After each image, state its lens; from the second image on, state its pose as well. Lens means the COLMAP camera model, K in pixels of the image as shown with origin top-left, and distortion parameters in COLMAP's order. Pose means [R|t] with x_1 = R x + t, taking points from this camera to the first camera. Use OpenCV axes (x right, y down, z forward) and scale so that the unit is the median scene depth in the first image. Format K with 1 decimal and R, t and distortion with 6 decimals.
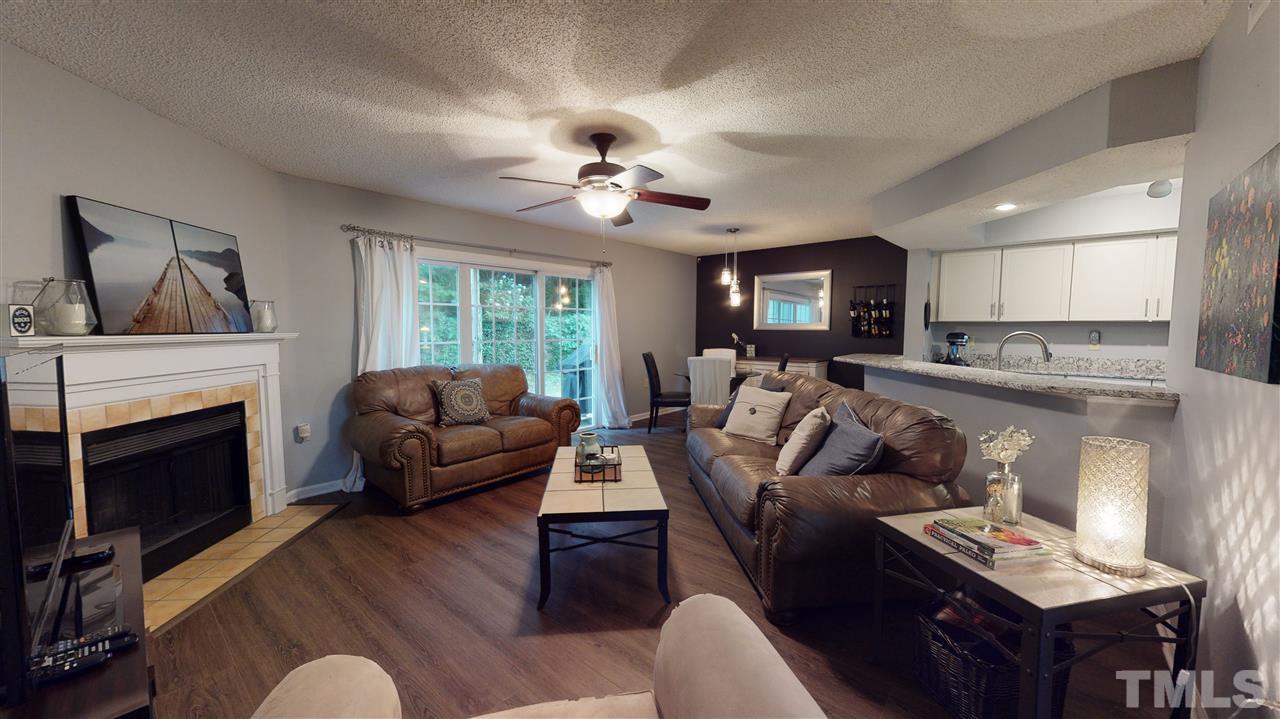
lens RADIAL K [[471.9, 0, 639.1], [0, 471.9, 357.8], [0, 0, 1]] dist [-0.003268, -0.000231]
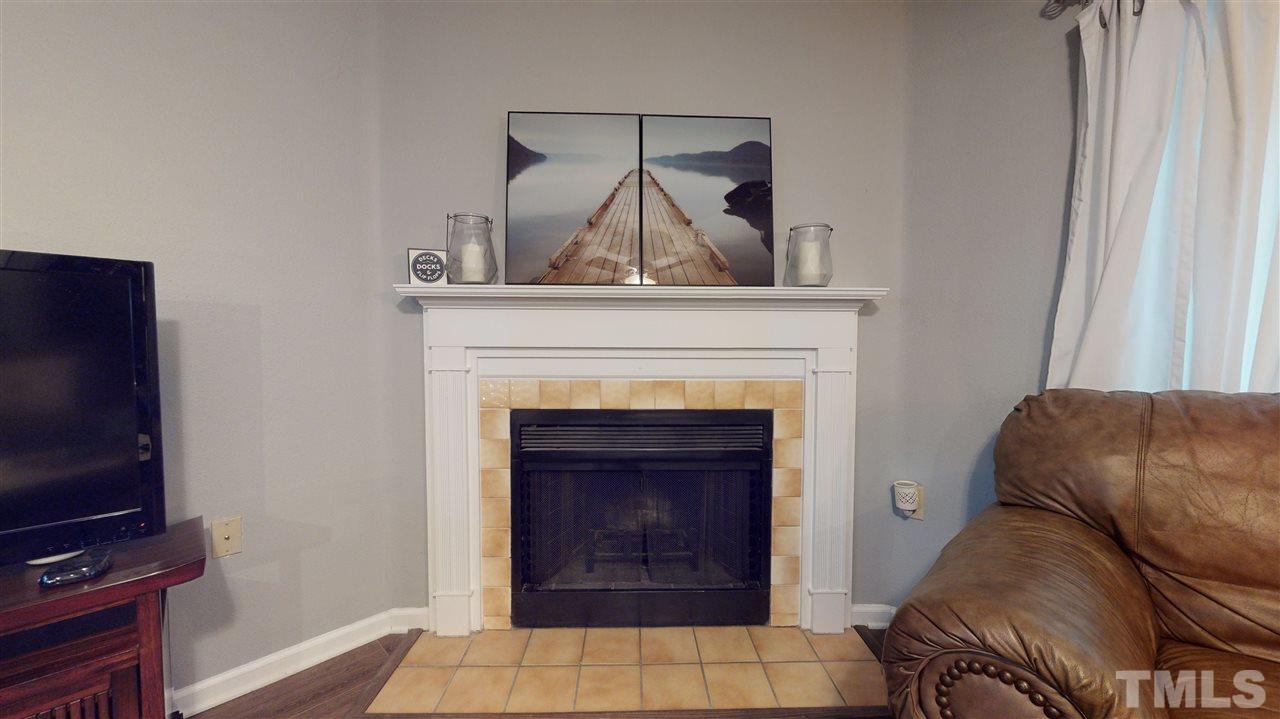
lens RADIAL K [[471.9, 0, 642.9], [0, 471.9, 359.0], [0, 0, 1]] dist [-0.003268, -0.000231]
pose [[-0.050126, 0.041421, -0.997884, -0.291261], [-0.067559, 0.996710, 0.044766, 0.016774], [0.996455, 0.069660, -0.047163, 0.961581]]
